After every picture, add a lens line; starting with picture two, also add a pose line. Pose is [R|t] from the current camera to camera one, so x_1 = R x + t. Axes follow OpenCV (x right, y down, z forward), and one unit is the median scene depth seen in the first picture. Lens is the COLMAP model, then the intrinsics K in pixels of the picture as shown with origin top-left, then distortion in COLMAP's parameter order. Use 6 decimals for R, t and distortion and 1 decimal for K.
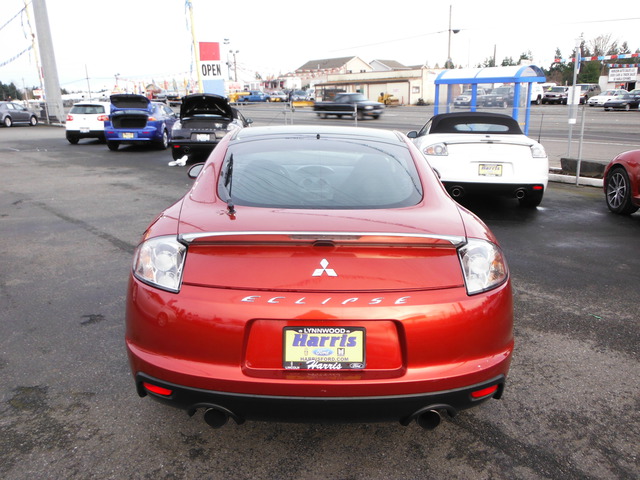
lens RADIAL K [[514.9, 0, 317.8], [0, 514.9, 236.1], [0, 0, 1]] dist [0.004732, 0.008937]
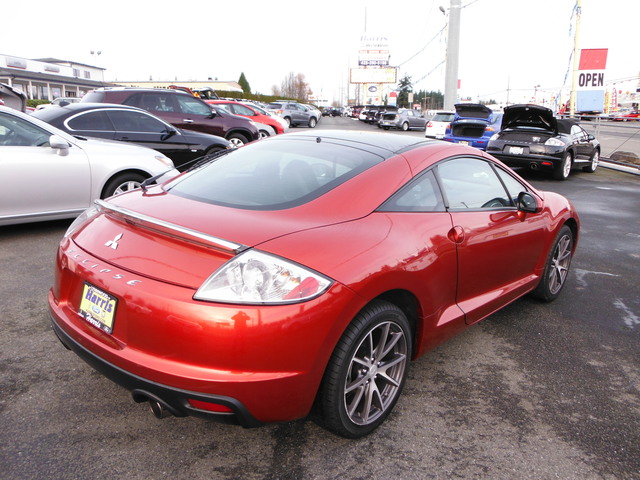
lens RADIAL K [[514.9, 0, 317.6], [0, 514.9, 243.9], [0, 0, 1]] dist [0.004732, 0.008937]
pose [[0.734947, 0.201710, -0.647431, 0.124155], [-0.205917, 0.976038, 0.070338, -0.012053], [0.646105, 0.081622, 0.758872, 0.046827]]
